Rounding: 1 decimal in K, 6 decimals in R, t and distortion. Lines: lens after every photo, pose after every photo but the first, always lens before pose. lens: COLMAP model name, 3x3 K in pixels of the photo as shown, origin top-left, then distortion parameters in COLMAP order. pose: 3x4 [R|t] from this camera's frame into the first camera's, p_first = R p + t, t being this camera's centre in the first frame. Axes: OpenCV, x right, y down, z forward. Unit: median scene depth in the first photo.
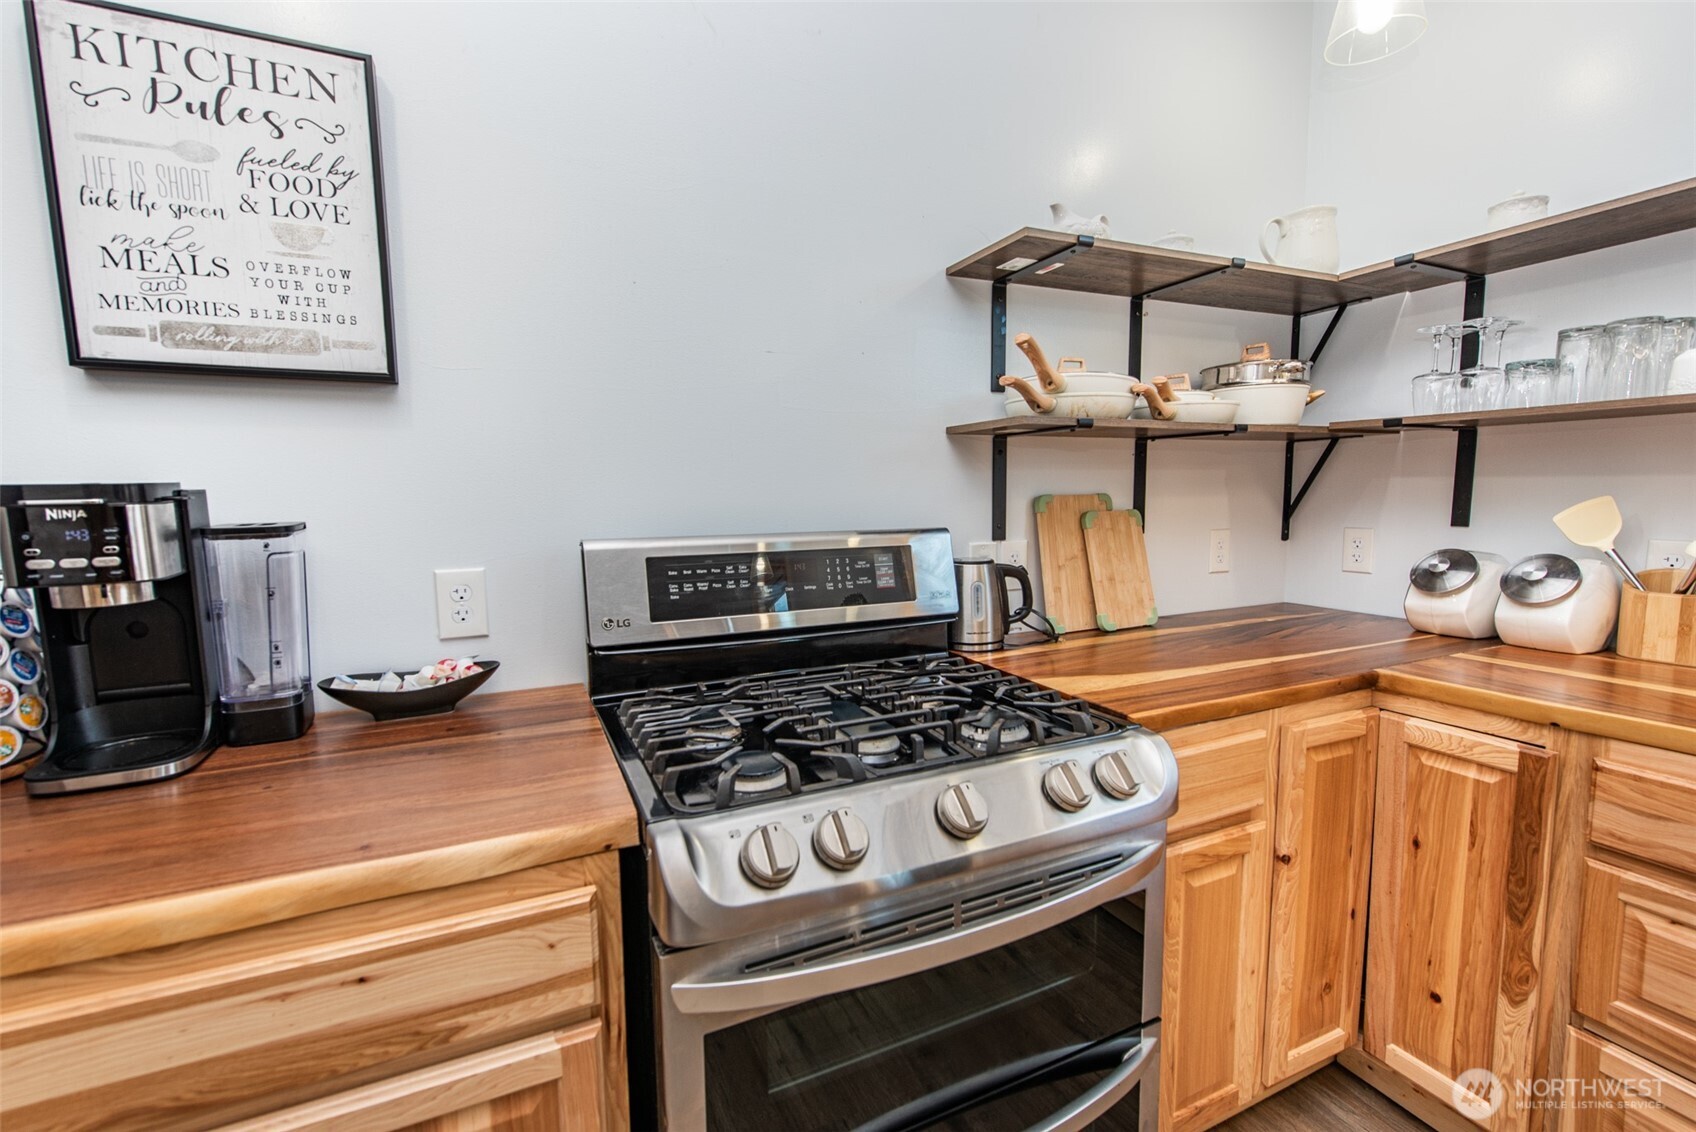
lens RADIAL K [[740.0, 0, 839.9], [0, 740.0, 568.4], [0, 0, 1]] dist [0.004246, 0.000042]
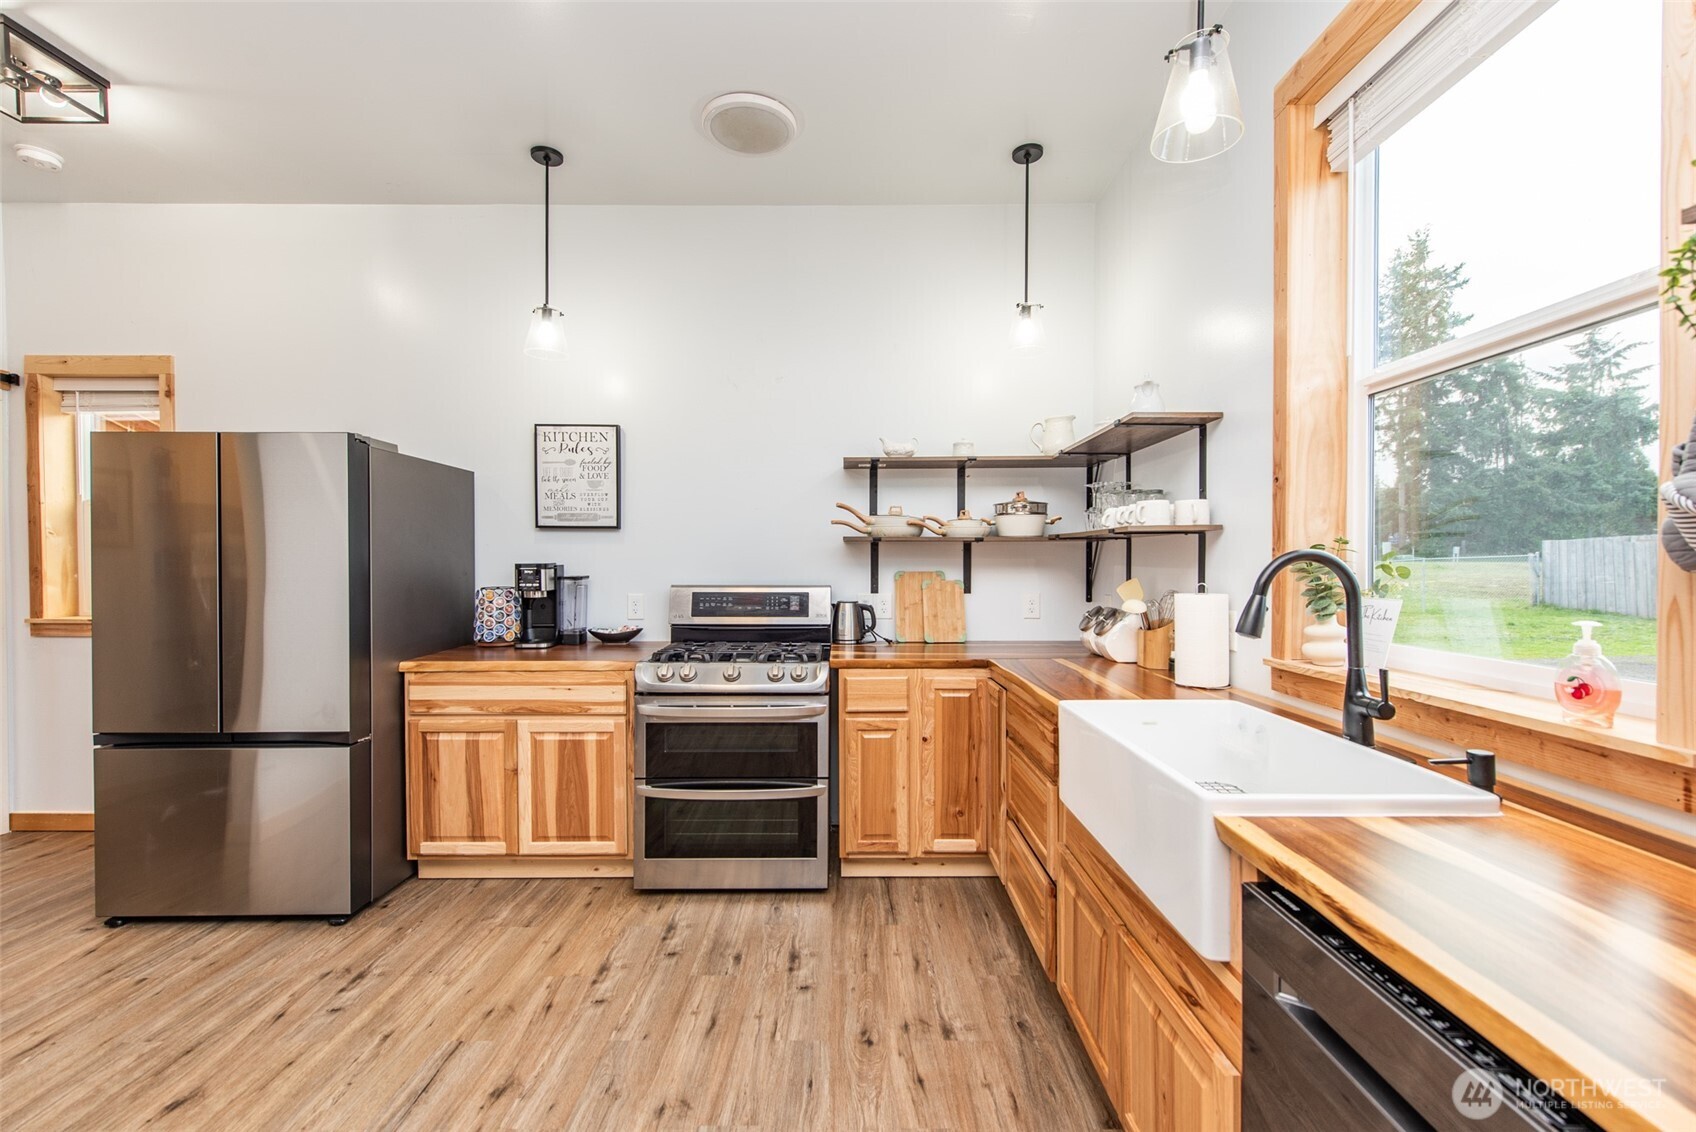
lens RADIAL K [[707.0, 0, 847.0], [0, 707.0, 569.7], [0, 0, 1]] dist [0.013177, -0.004892]
pose [[0.910296, 0.019474, -0.413501, 1.271731], [-0.056394, 0.995414, -0.077269, 0.069060], [0.410100, 0.093657, 0.907219, -1.060543]]
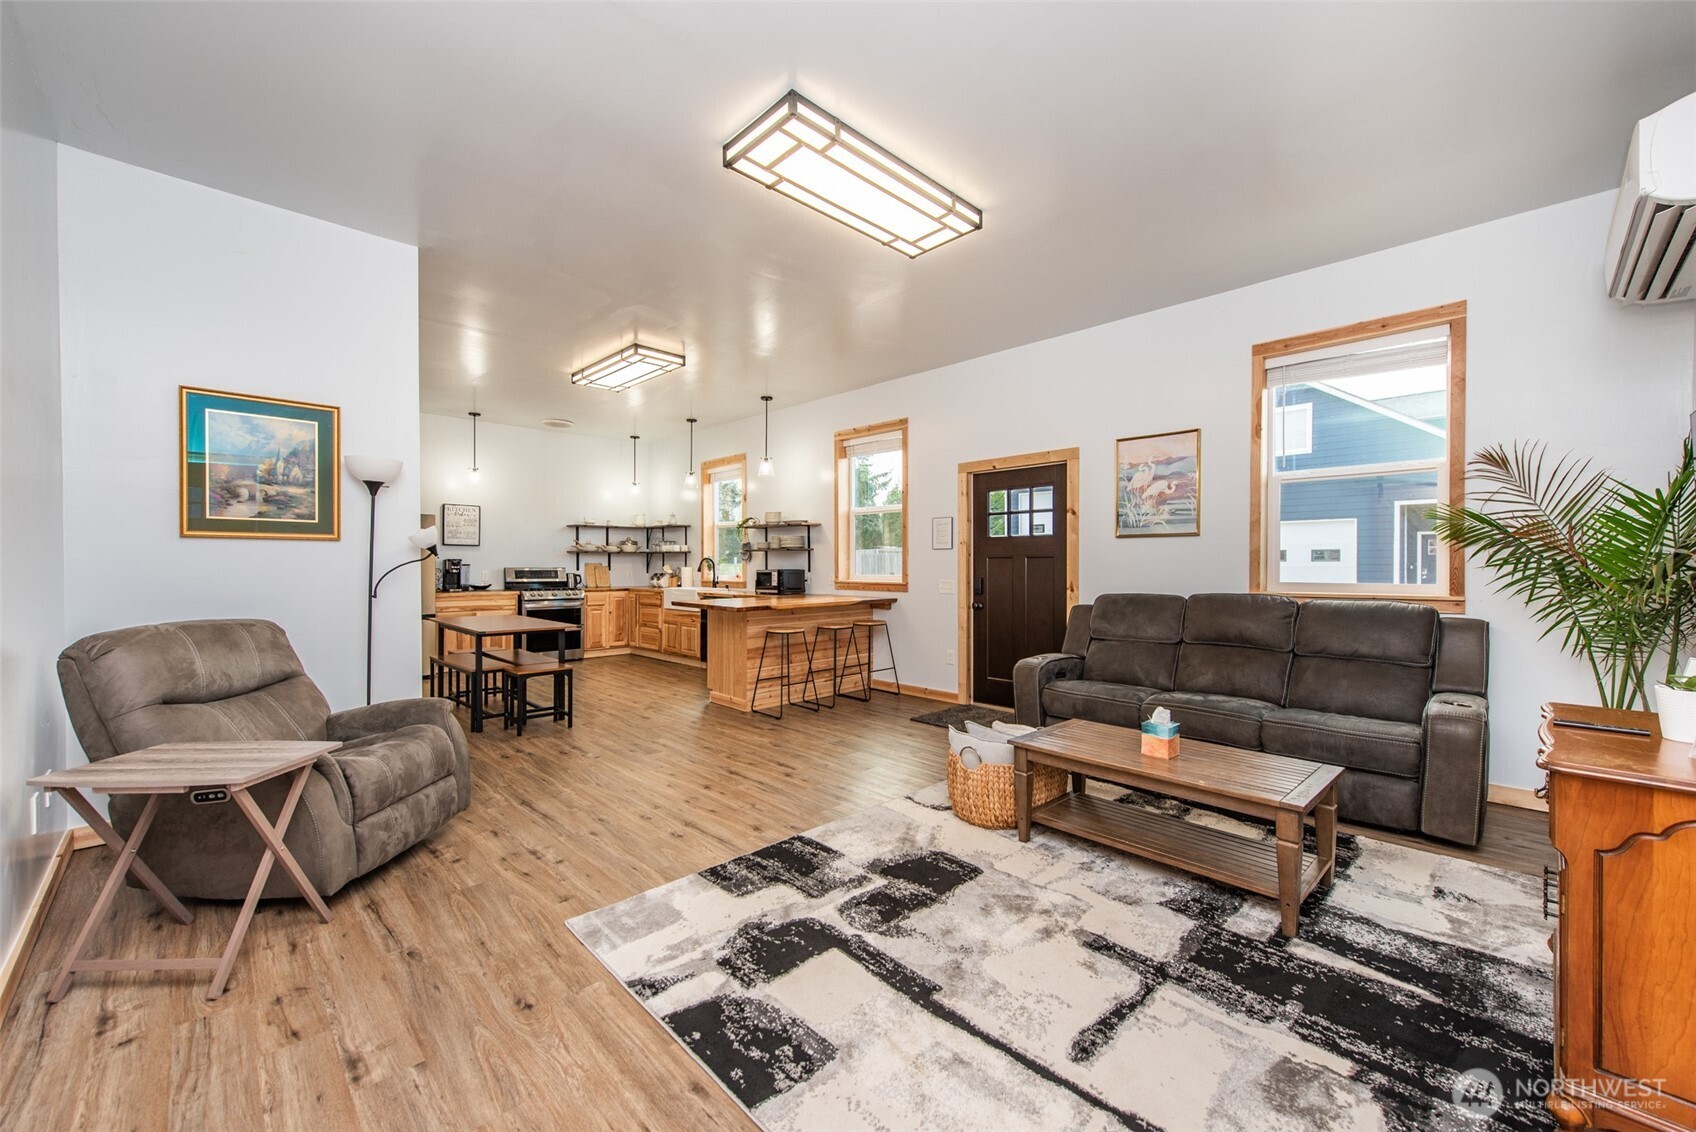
lens RADIAL K [[661.7, 0, 847.1], [0, 661.7, 572.4], [0, 0, 1]] dist [0.008965, -0.003319]
pose [[0.937498, 0.013762, 0.347719, 0.526014], [0.019494, 0.995572, -0.091962, 0.662631], [-0.347445, 0.092993, 0.933078, -6.120913]]
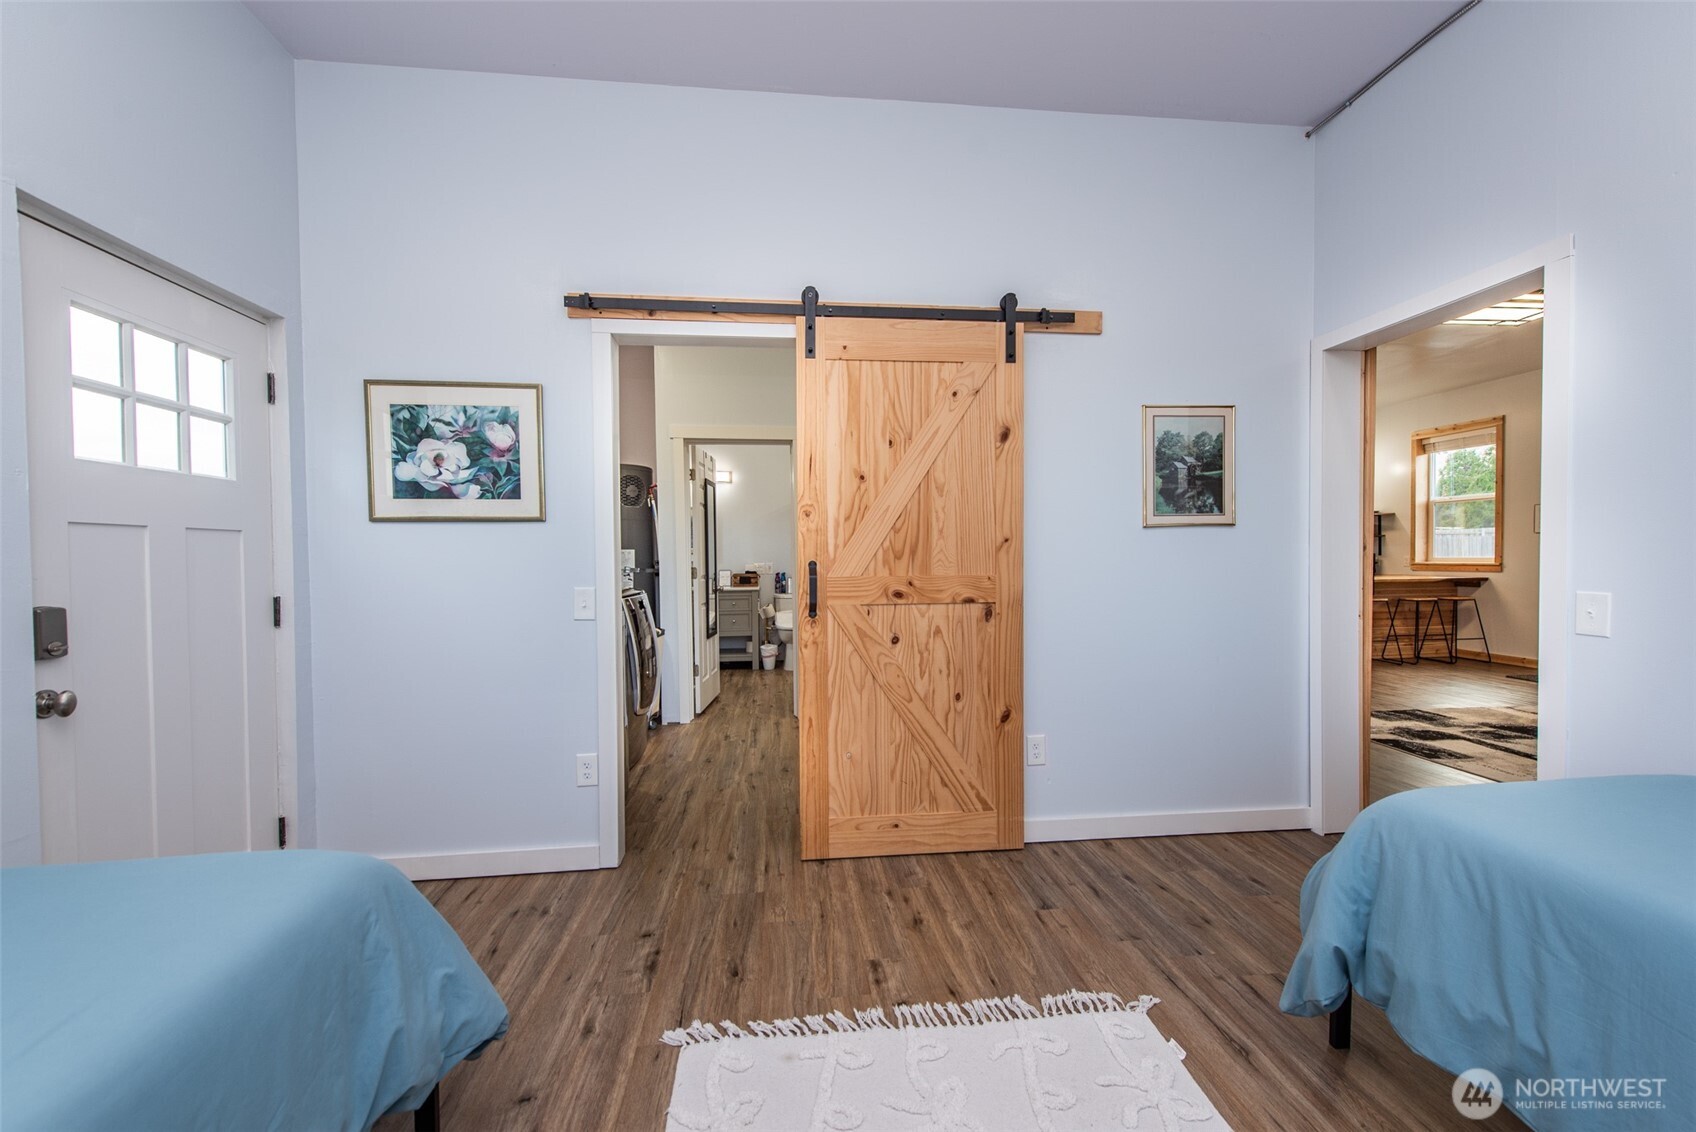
lens RADIAL K [[661.7, 0, 847.1], [0, 661.7, 572.4], [0, 0, 1]] dist [0.008965, -0.003319]
pose [[0.953790, 0.016206, -0.300037, -0.829324], [-0.038962, 0.996785, -0.070016, 0.958427], [0.297938, 0.078470, 0.951355, -8.484653]]
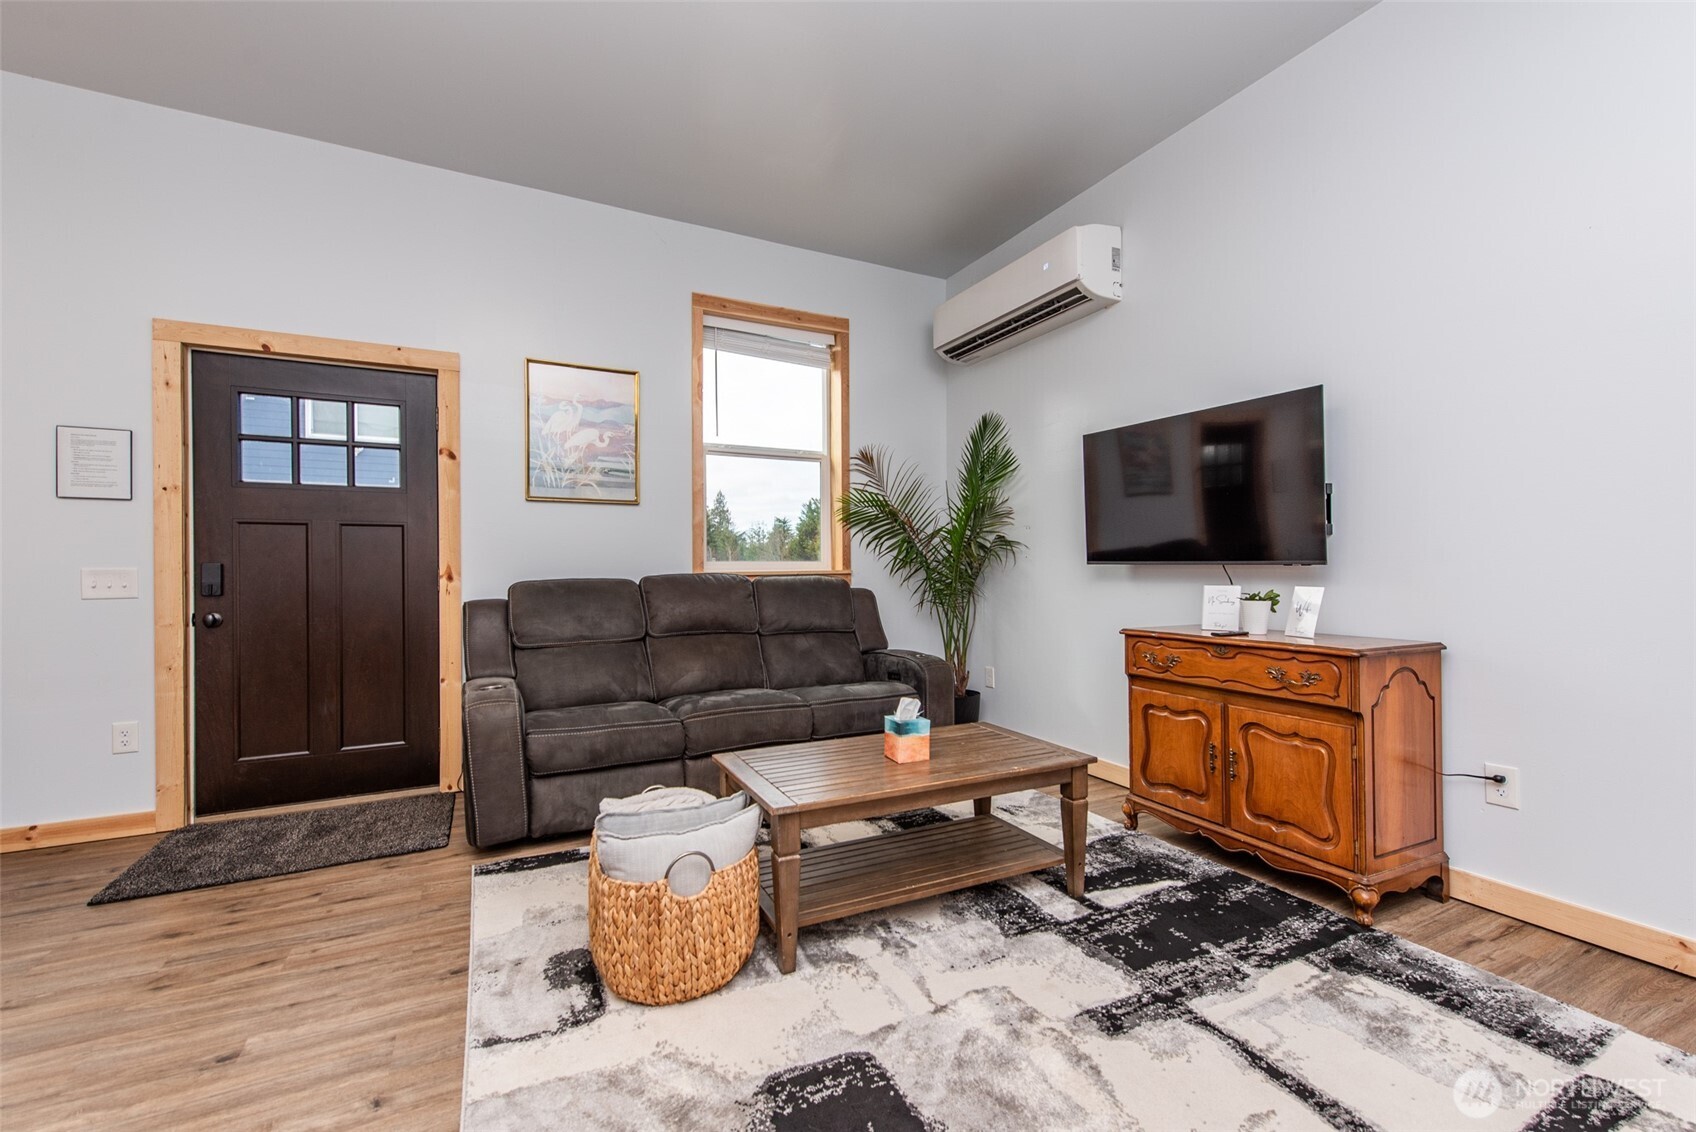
lens RADIAL K [[707.0, 0, 847.0], [0, 707.0, 569.7], [0, 0, 1]] dist [0.013177, -0.004892]
pose [[-0.046680, 0.017644, 0.998754, 0.427762], [0.111207, 0.993720, -0.012357, 0.598989], [-0.992700, 0.110491, -0.048349, -4.281675]]
